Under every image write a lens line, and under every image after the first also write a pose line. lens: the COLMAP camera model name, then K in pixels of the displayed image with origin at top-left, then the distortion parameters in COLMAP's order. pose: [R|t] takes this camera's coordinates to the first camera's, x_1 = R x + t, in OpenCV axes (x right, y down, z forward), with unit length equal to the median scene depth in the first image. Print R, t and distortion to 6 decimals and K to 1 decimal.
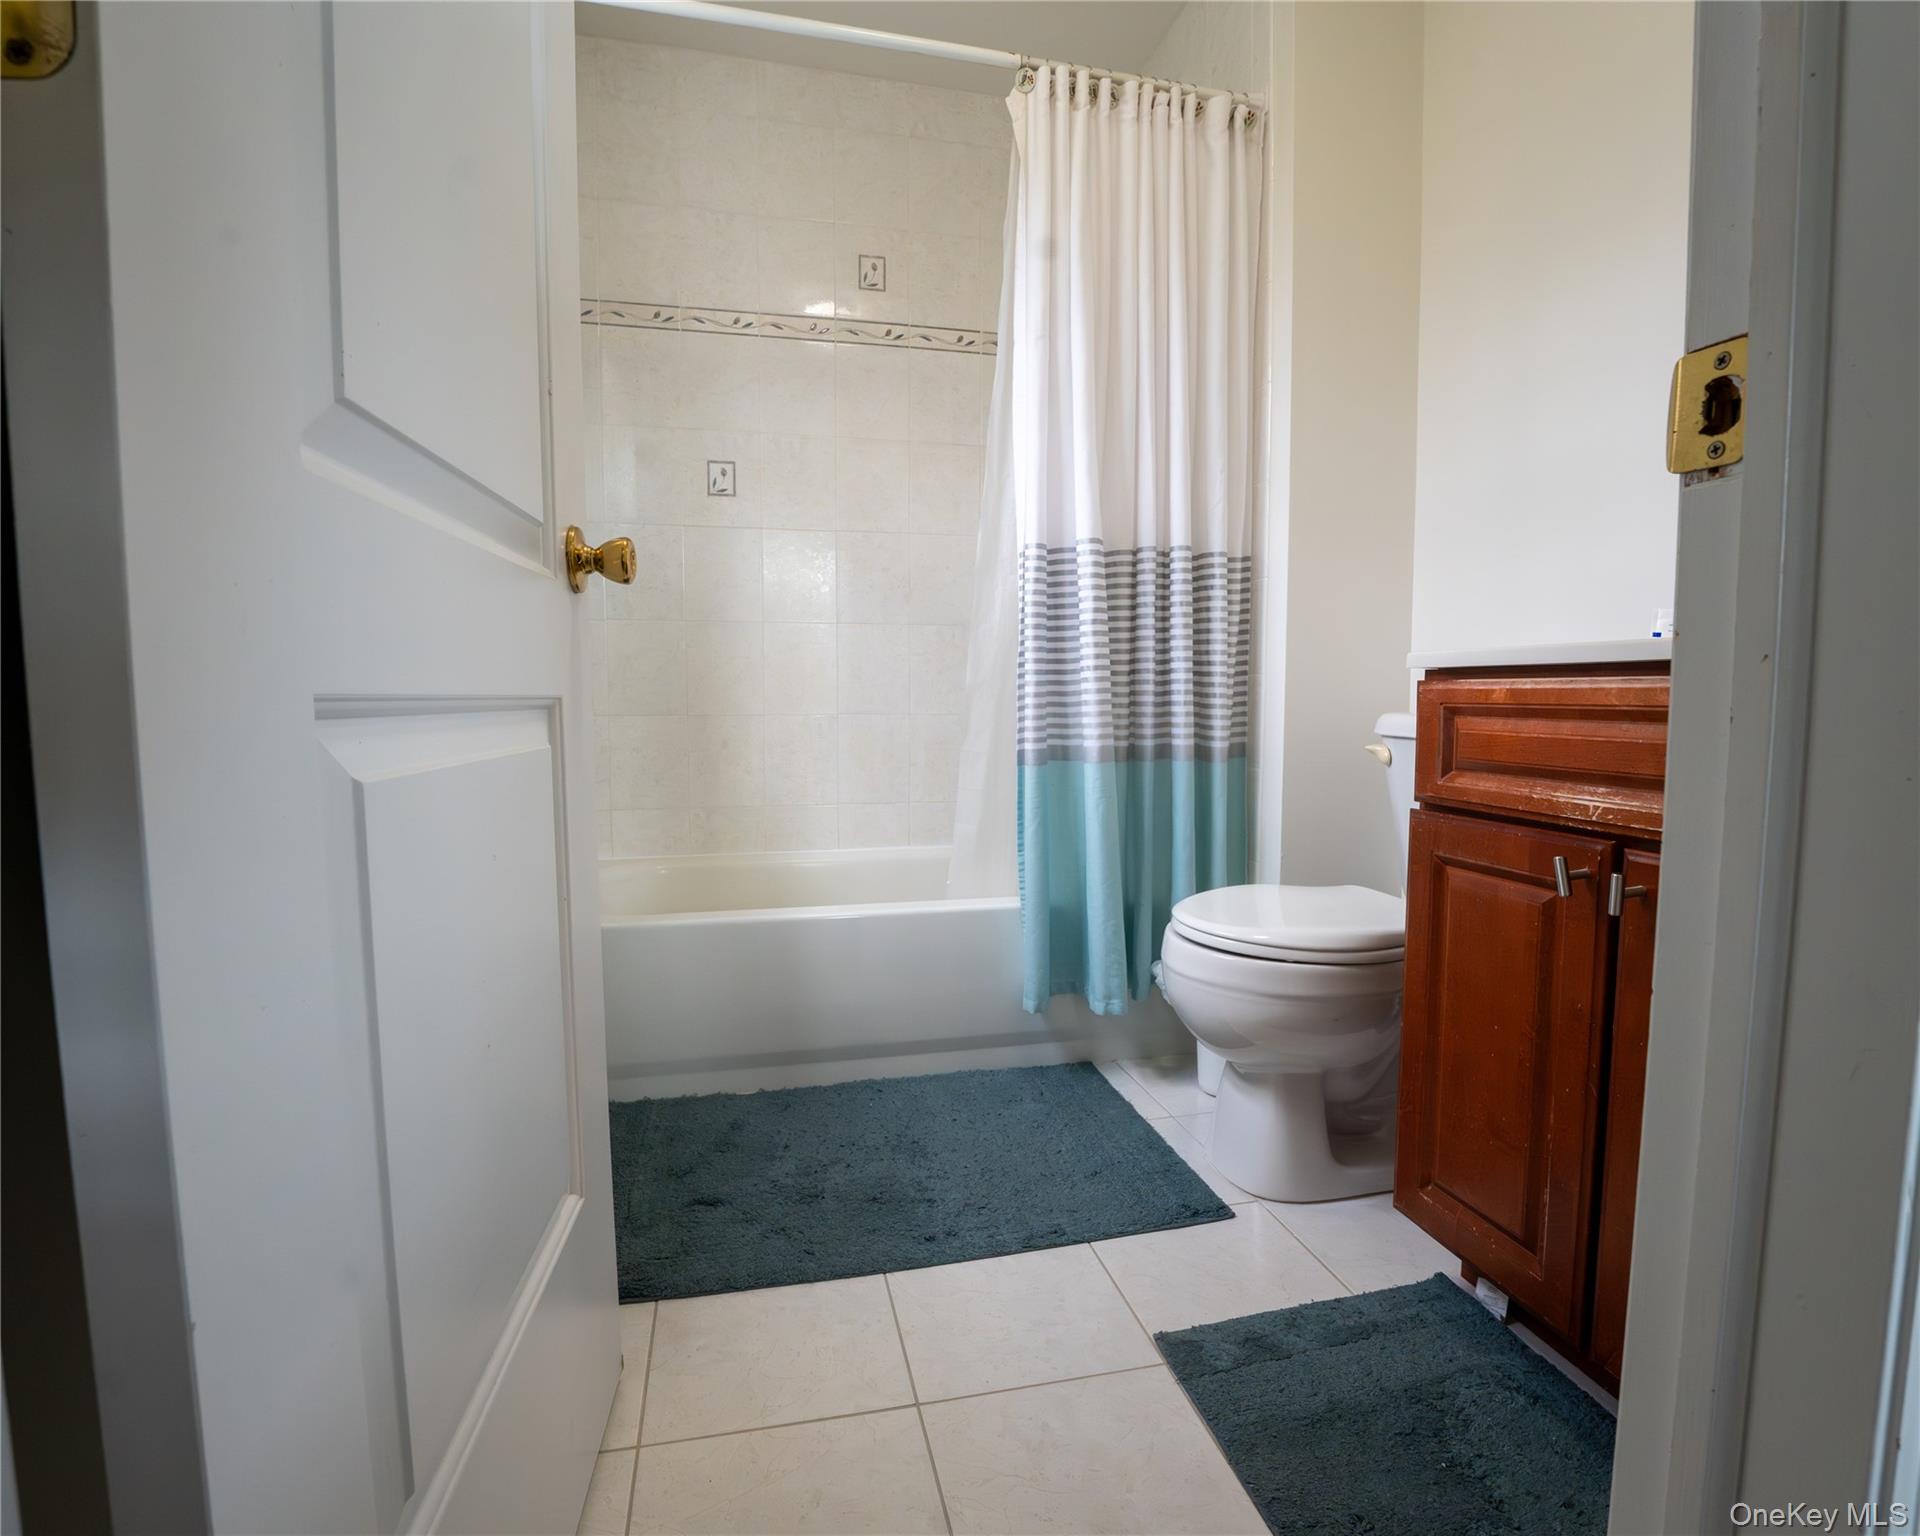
lens RADIAL K [[943.2, 0, 959.5], [0, 943.2, 771.3], [0, 0, 1]] dist [-0.044324, -0.000362]
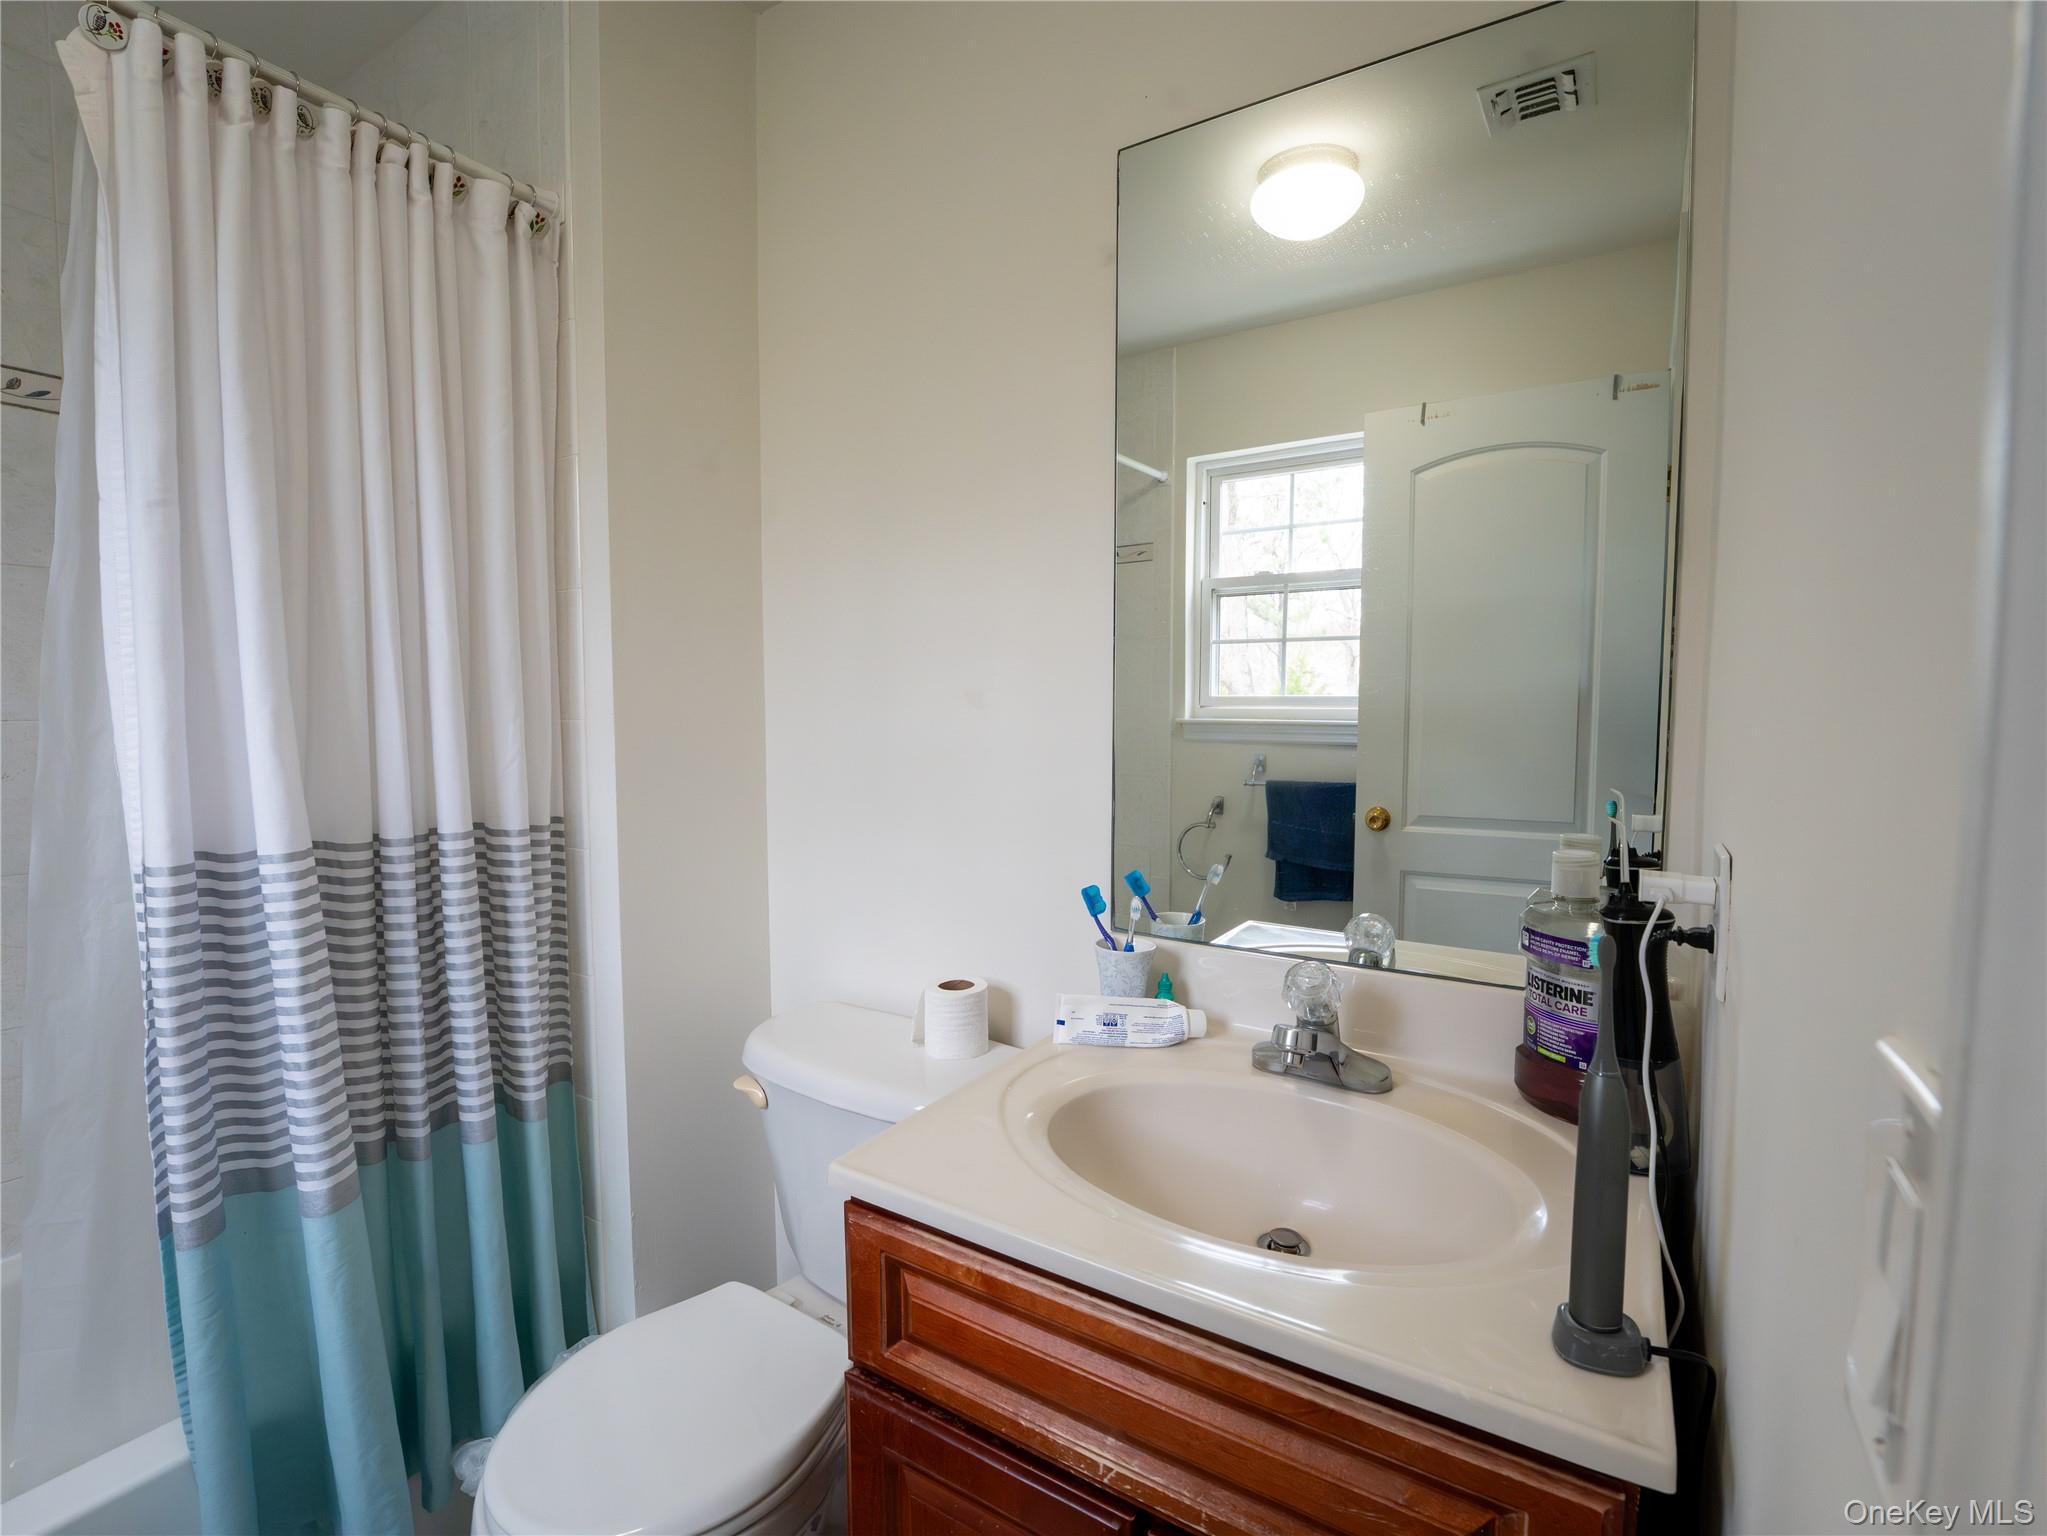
lens RADIAL K [[918.6, 0, 1027.5], [0, 918.6, 772.4], [0, 0, 1]] dist [-0.024002, 0.001702]
pose [[0.707681, -0.046729, 0.704985, 0.065679], [0.056663, 0.998350, 0.009294, -0.265202], [-0.704256, 0.033370, 0.709161, 0.236737]]
